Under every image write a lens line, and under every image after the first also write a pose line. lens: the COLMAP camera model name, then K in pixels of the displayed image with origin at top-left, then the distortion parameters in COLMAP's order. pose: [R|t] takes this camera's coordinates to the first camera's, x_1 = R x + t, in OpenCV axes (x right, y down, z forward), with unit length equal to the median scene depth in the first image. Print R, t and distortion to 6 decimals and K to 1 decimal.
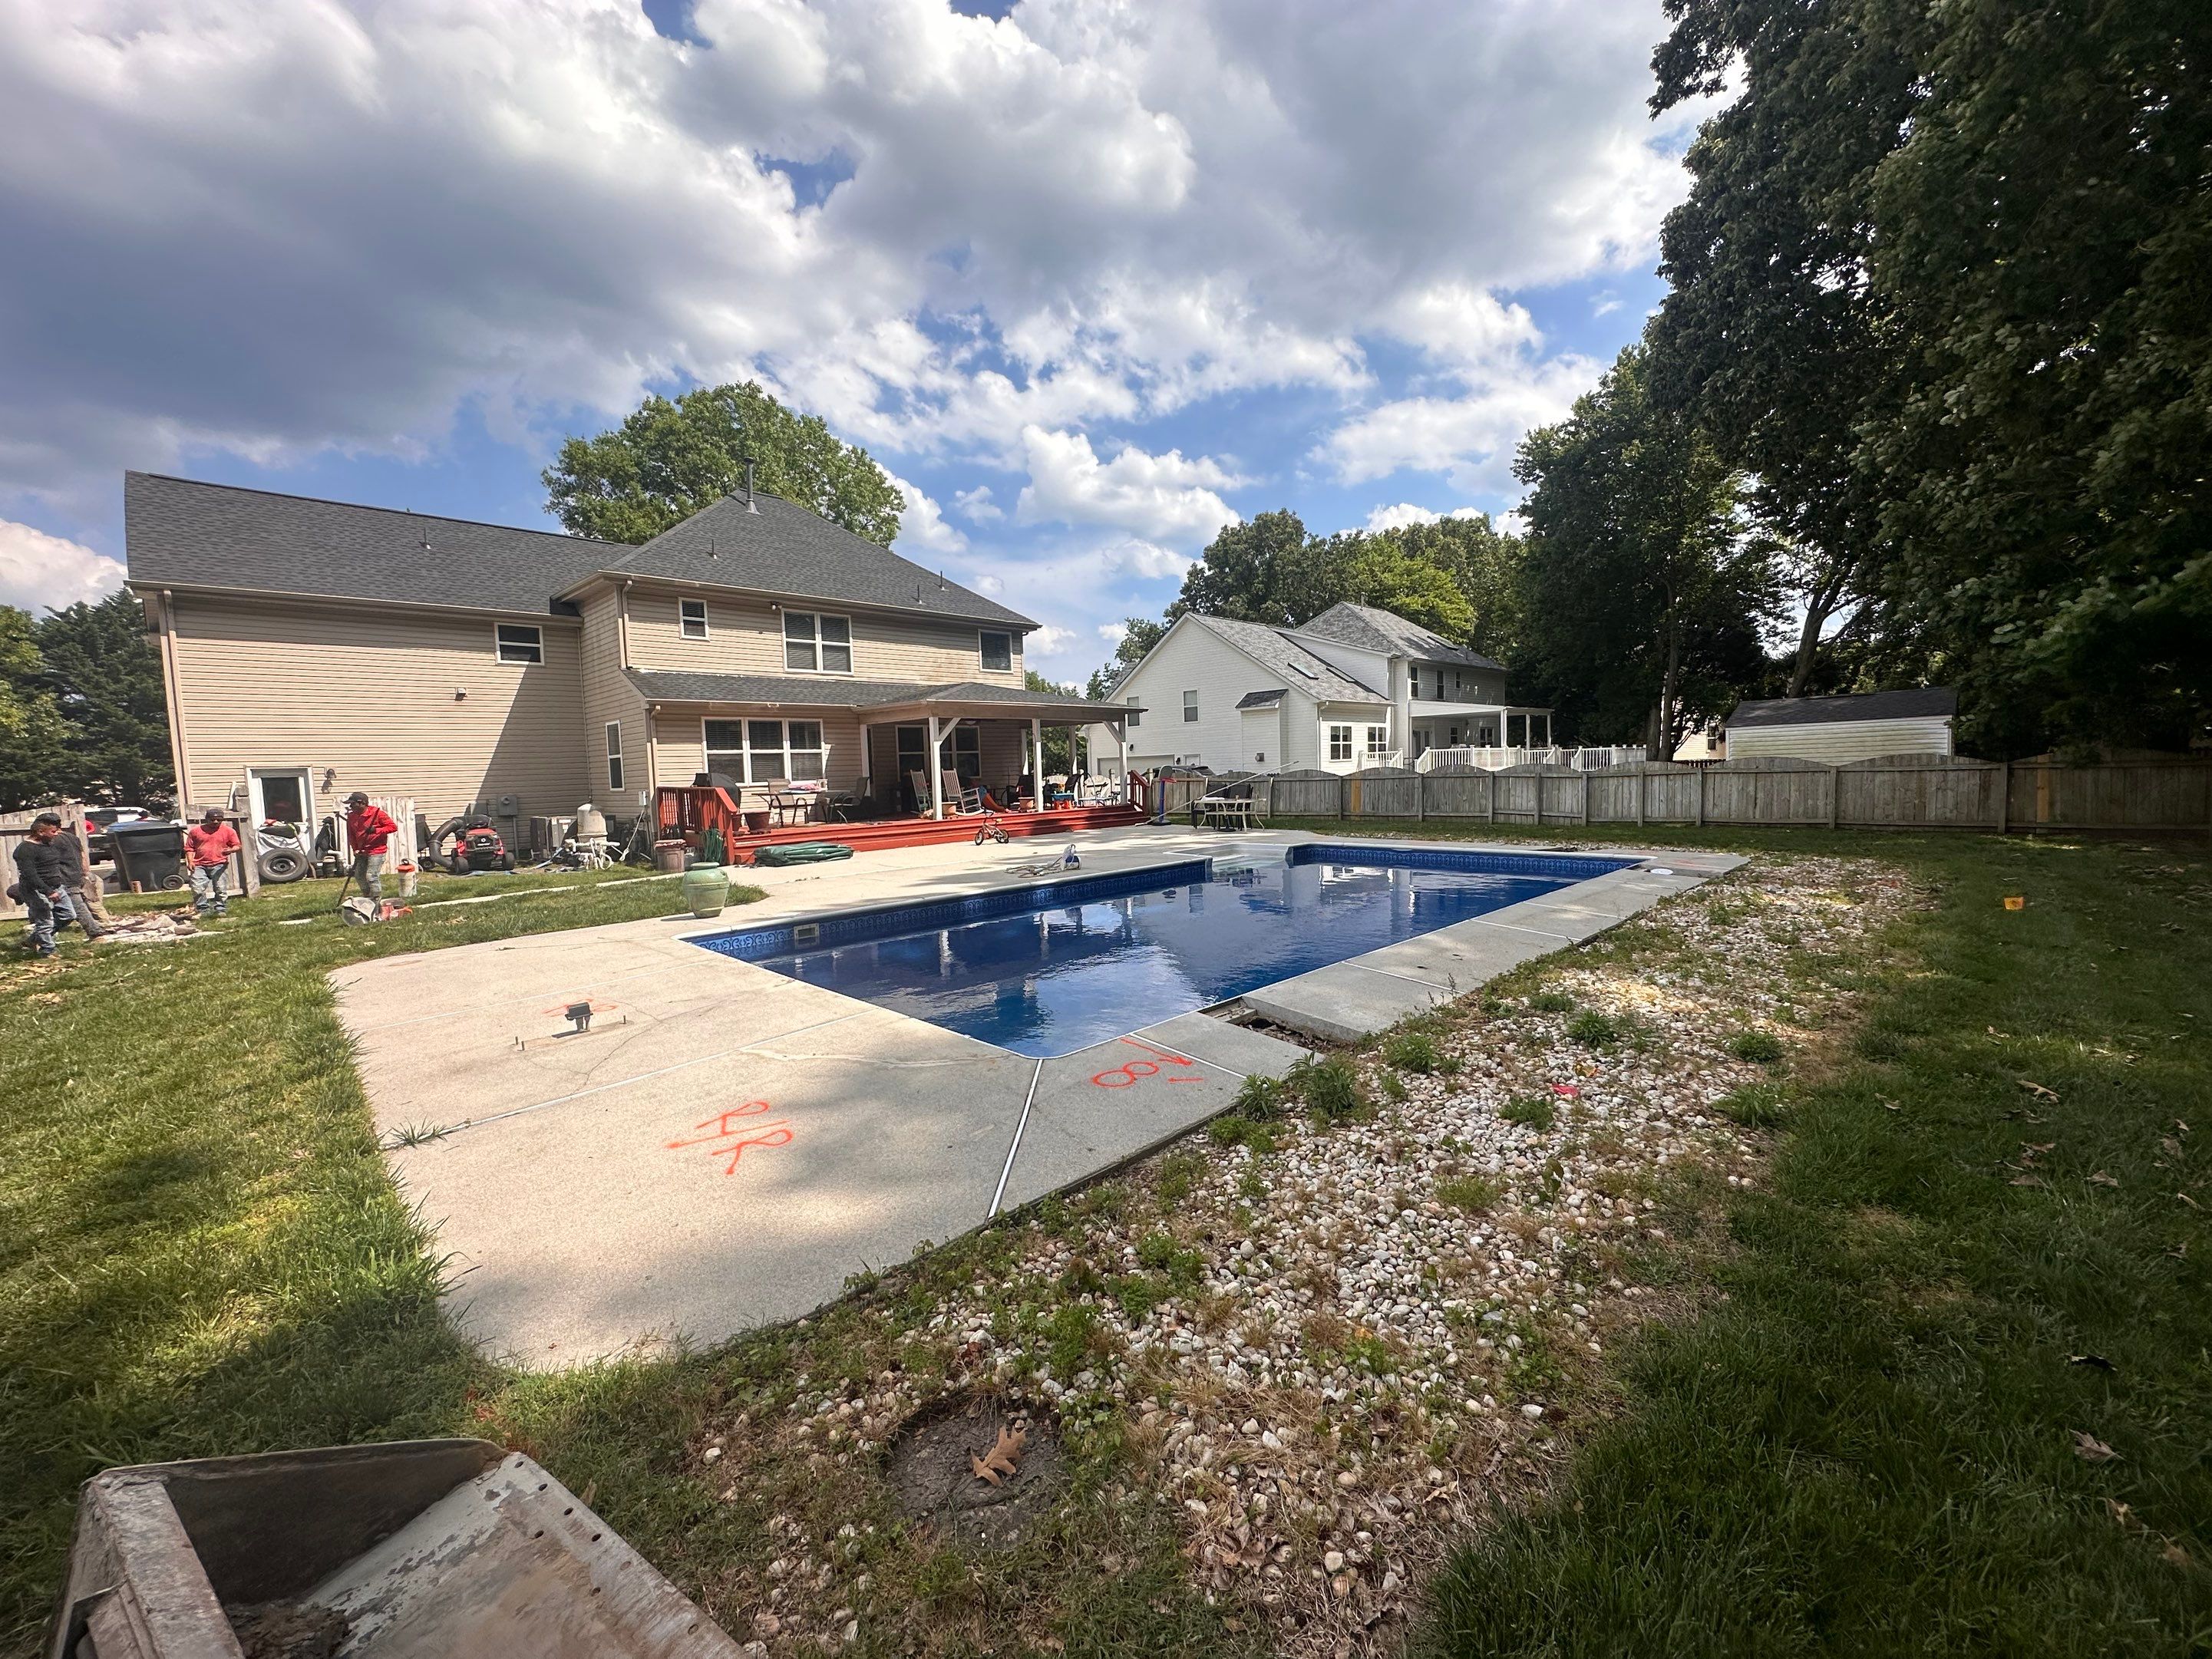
lens RADIAL K [[896.0, 0, 1115.7], [0, 896.0, 833.9], [0, 0, 1]] dist [0.007814, 0.000330]
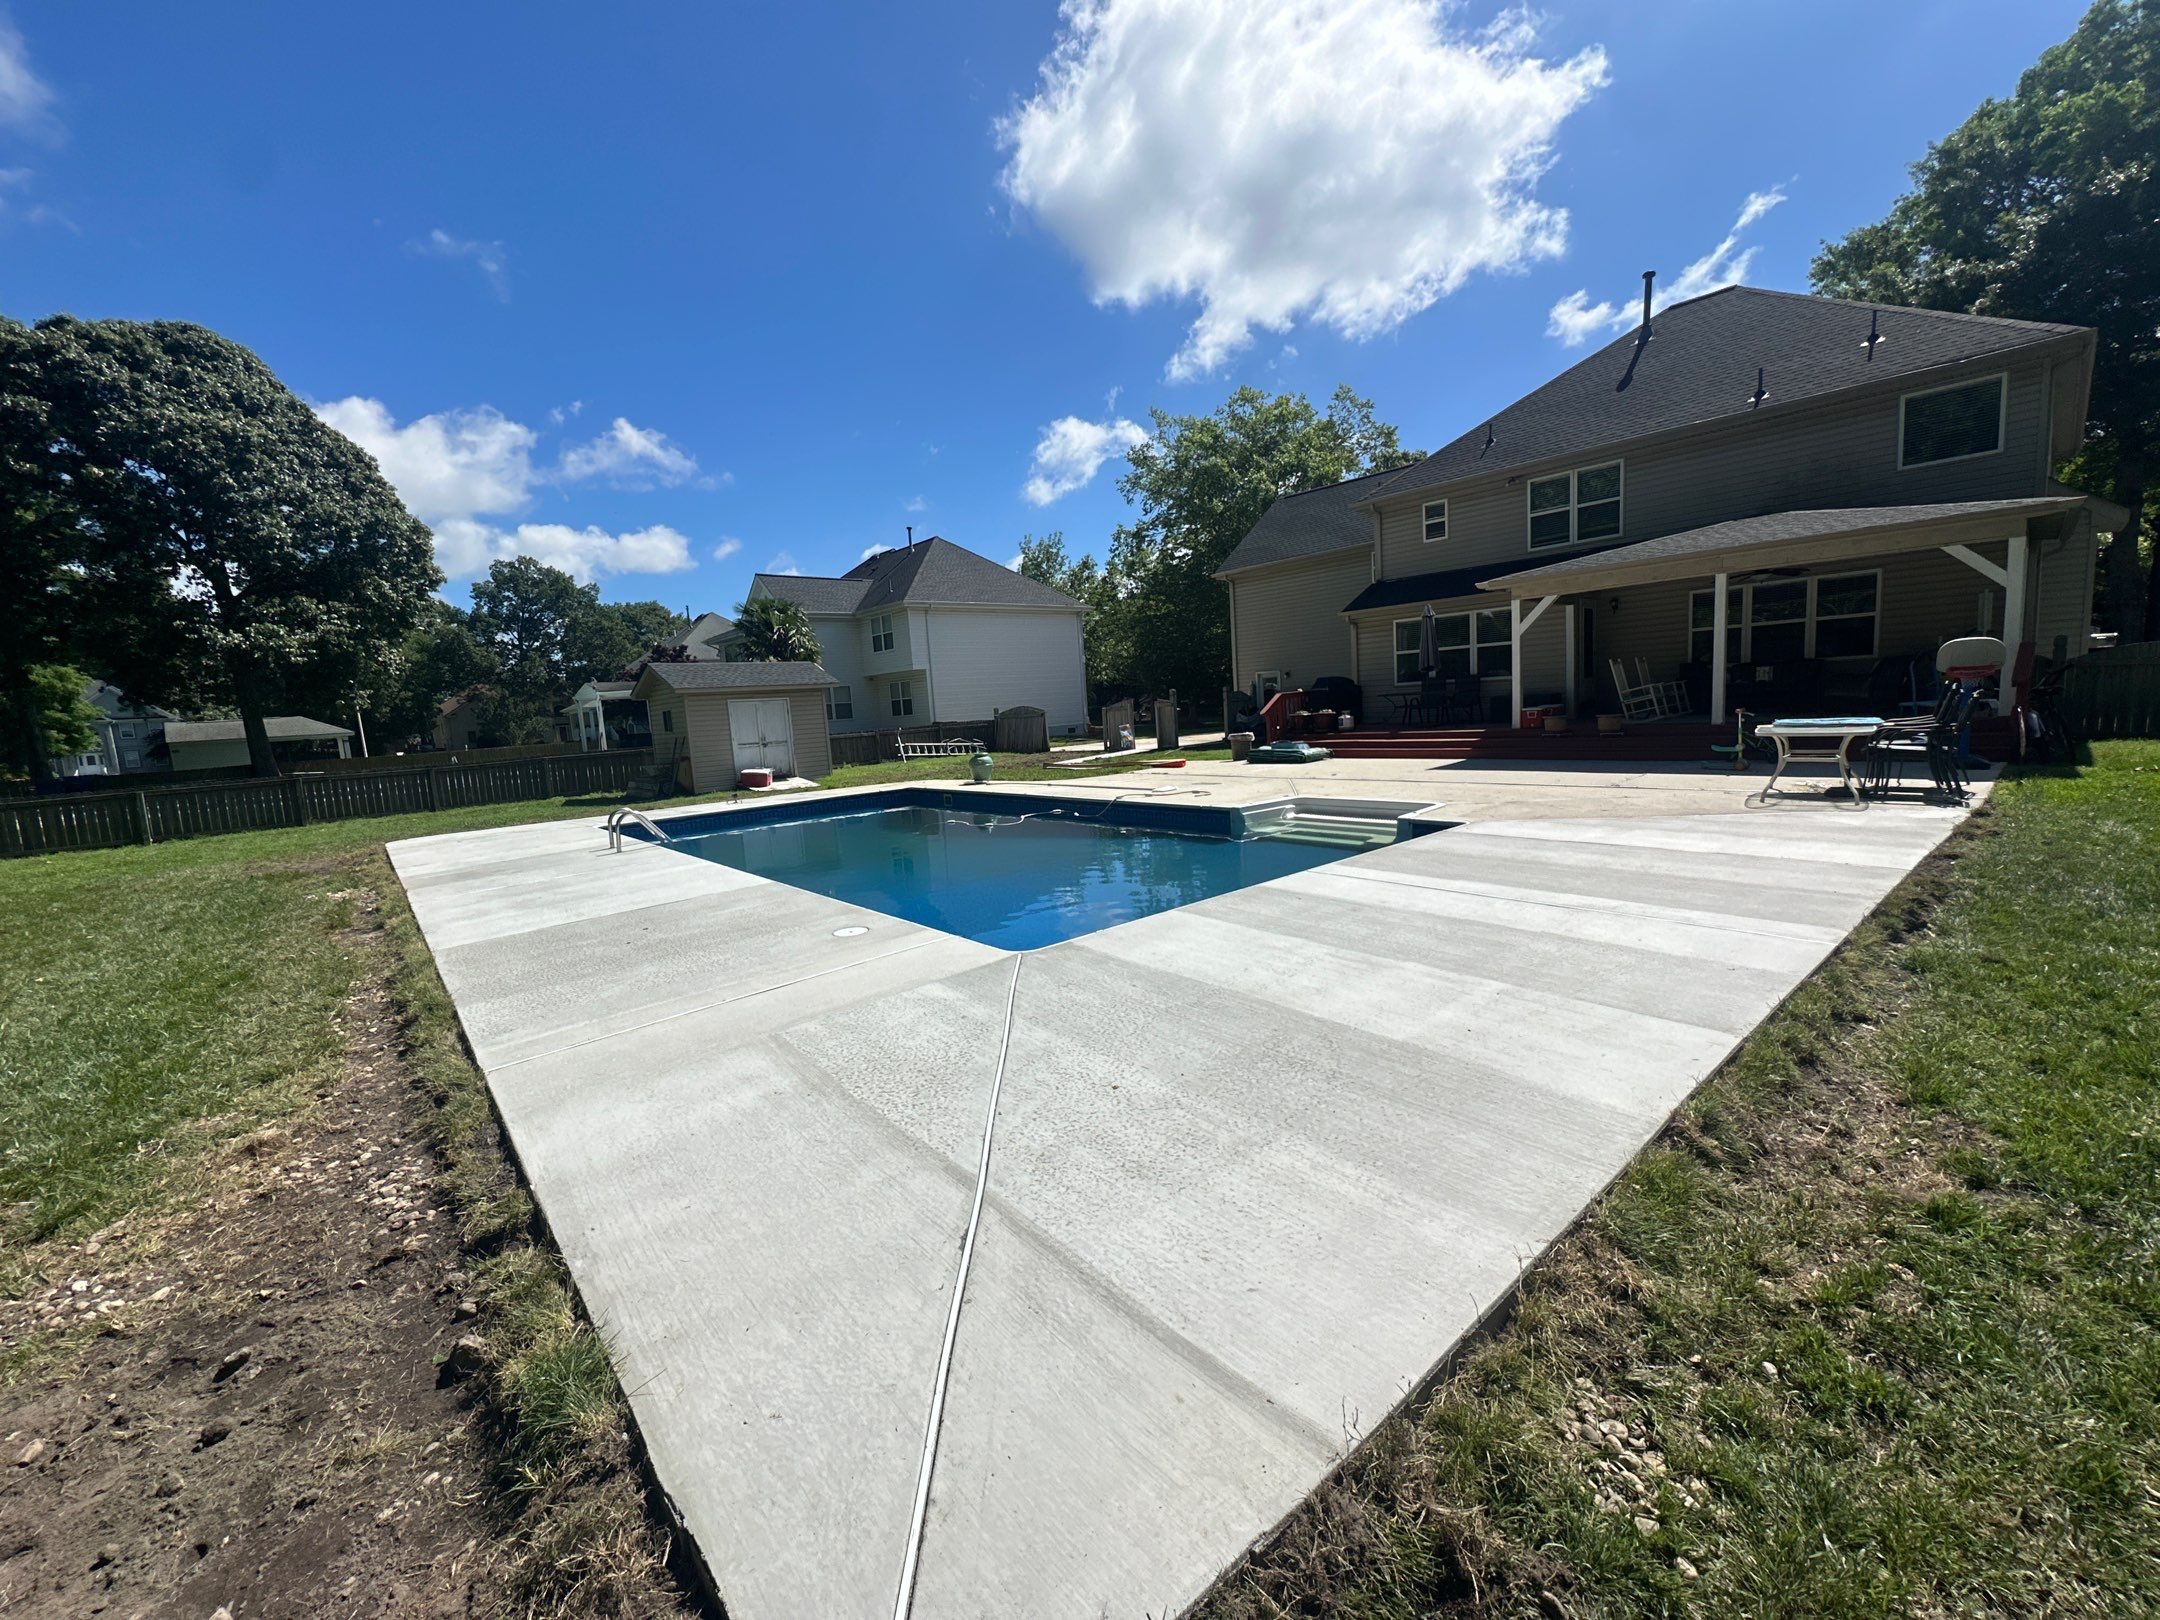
lens RADIAL K [[879.0, 0, 1077.8], [0, 879.0, 805.4], [0, 0, 1]] dist [0.001027, -0.004591]
pose [[-0.110556, 0.155069, -0.981698, 0.386891], [-0.007786, 0.987588, 0.156876, -0.041744], [0.993839, 0.024987, -0.107976, 0.425084]]
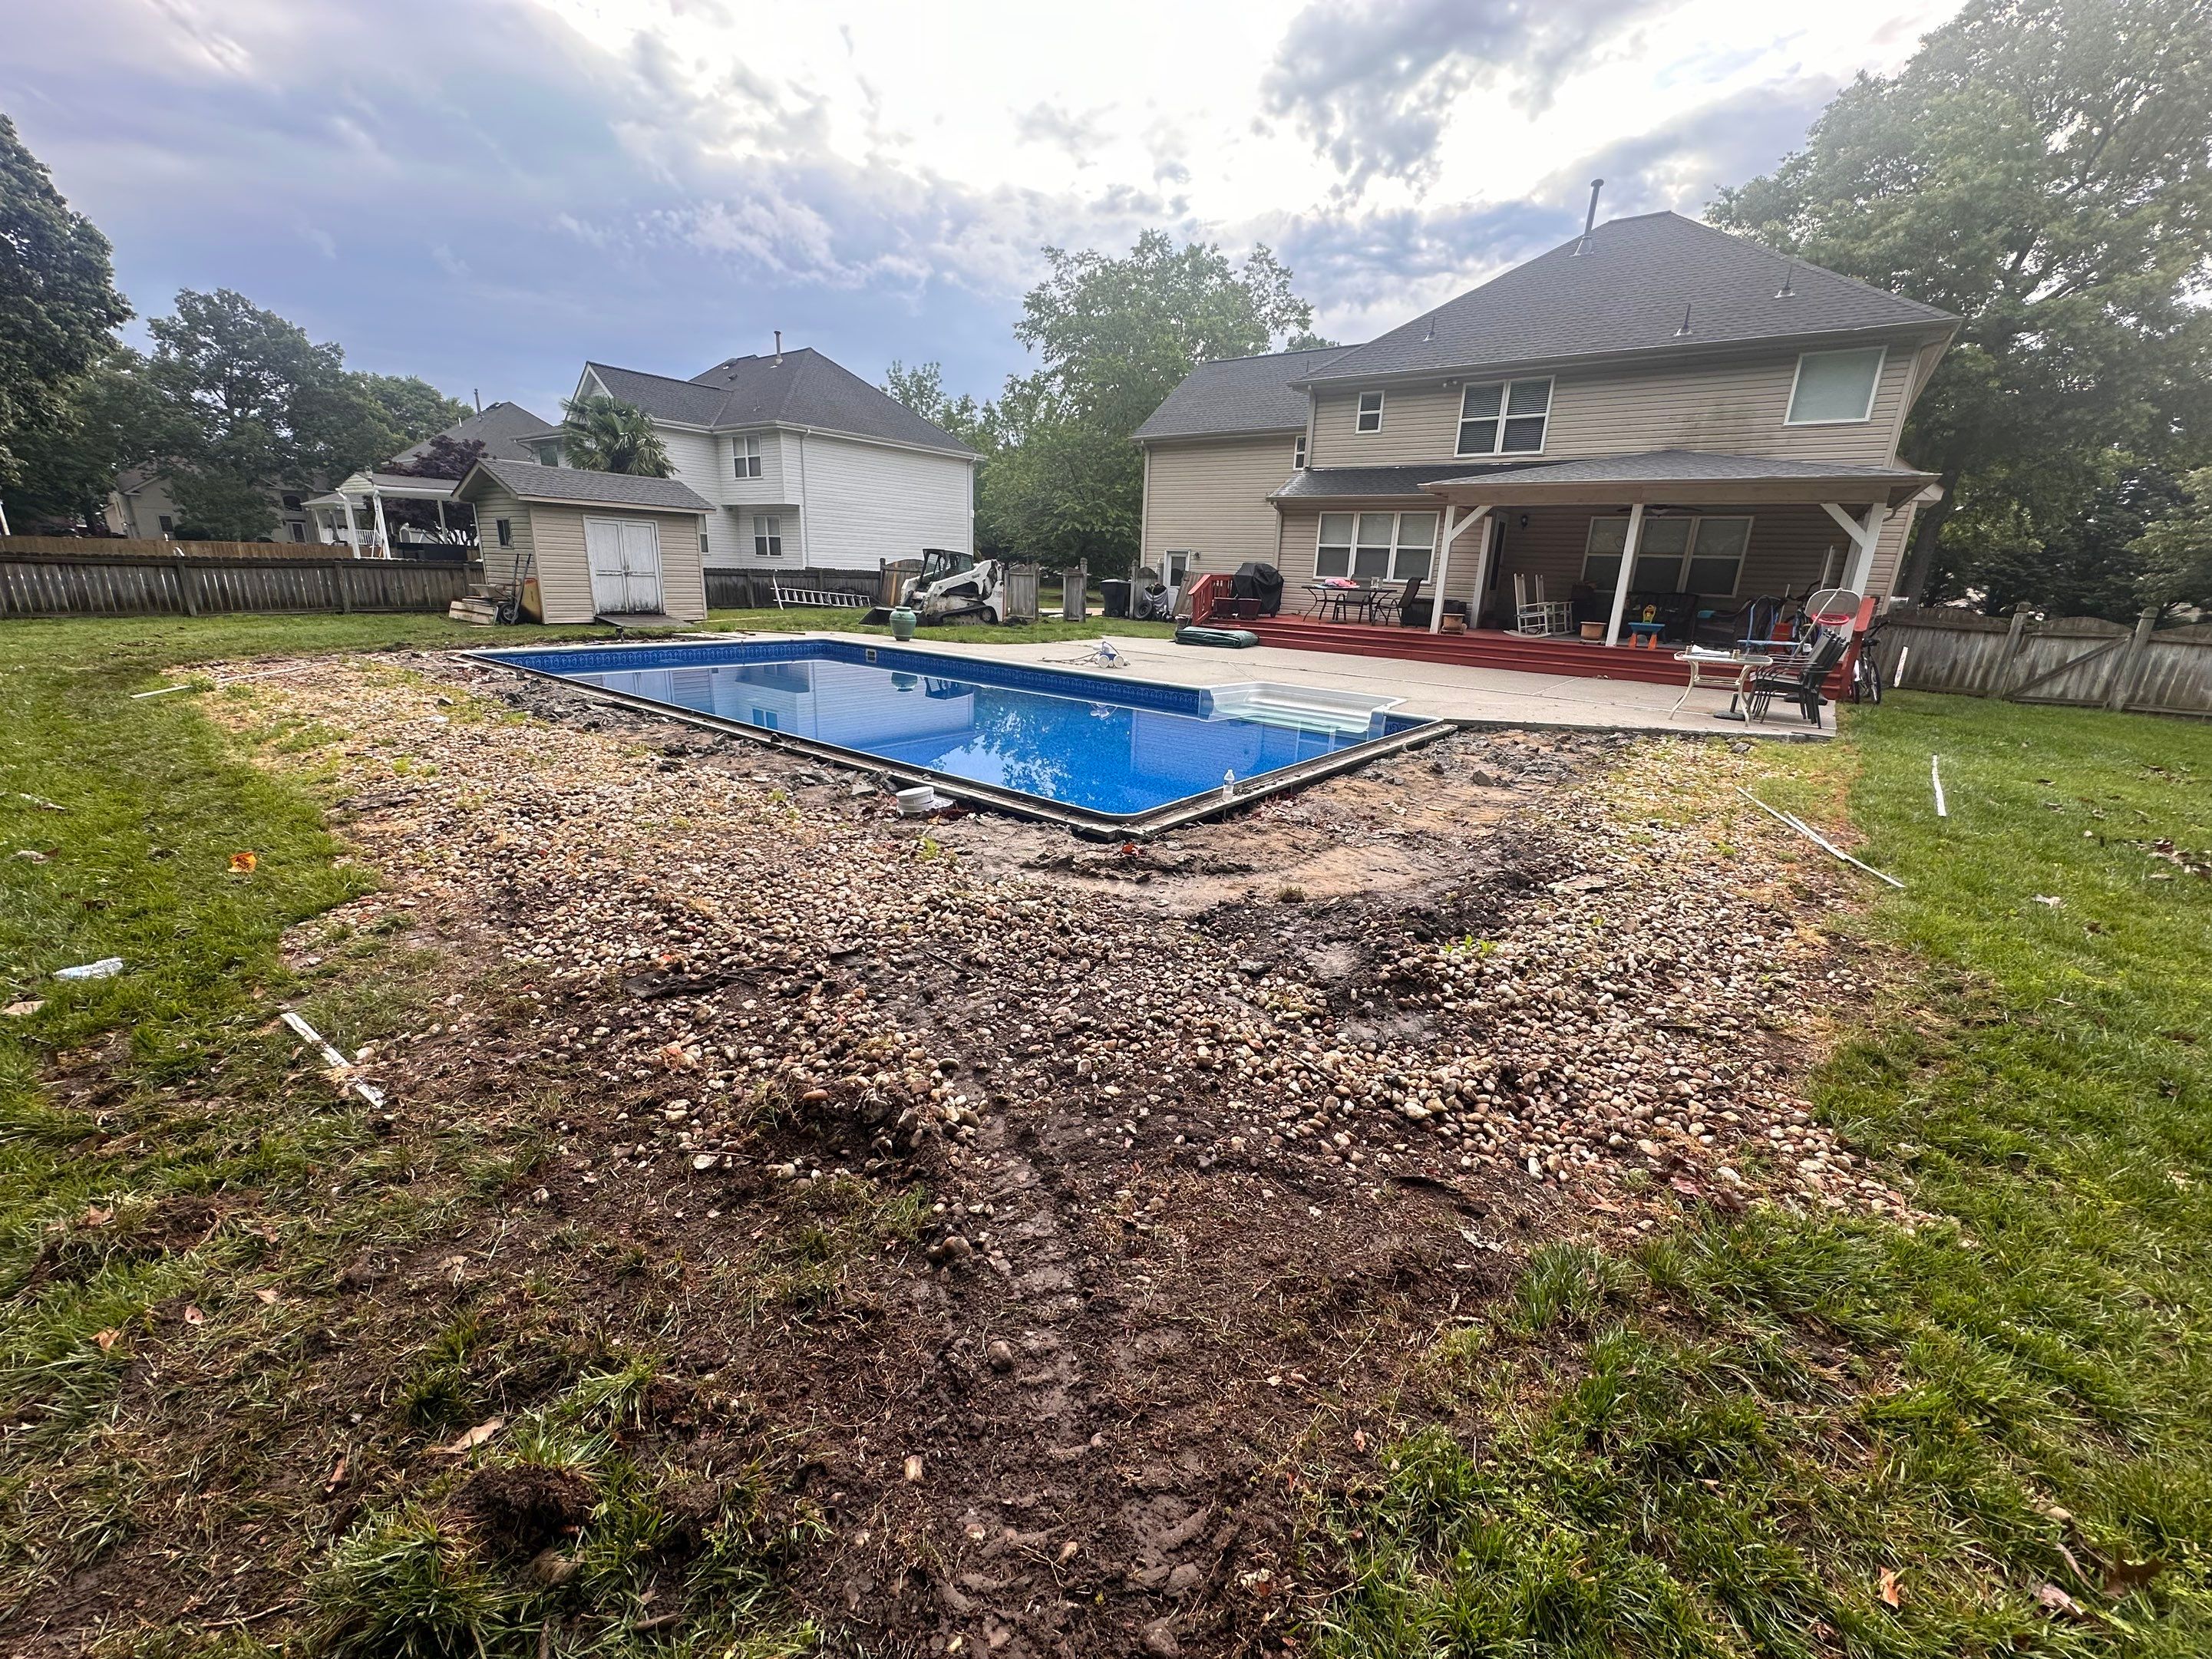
lens RADIAL K [[895.3, 0, 1106.0], [0, 895.3, 829.5], [0, 0, 1]] dist [-0.003381, -0.000076]
pose [[0.080219, 0.314195, -0.945963, 0.388439], [-0.116459, 0.945476, 0.304158, -0.037342], [0.989951, 0.085766, 0.112436, 0.375376]]
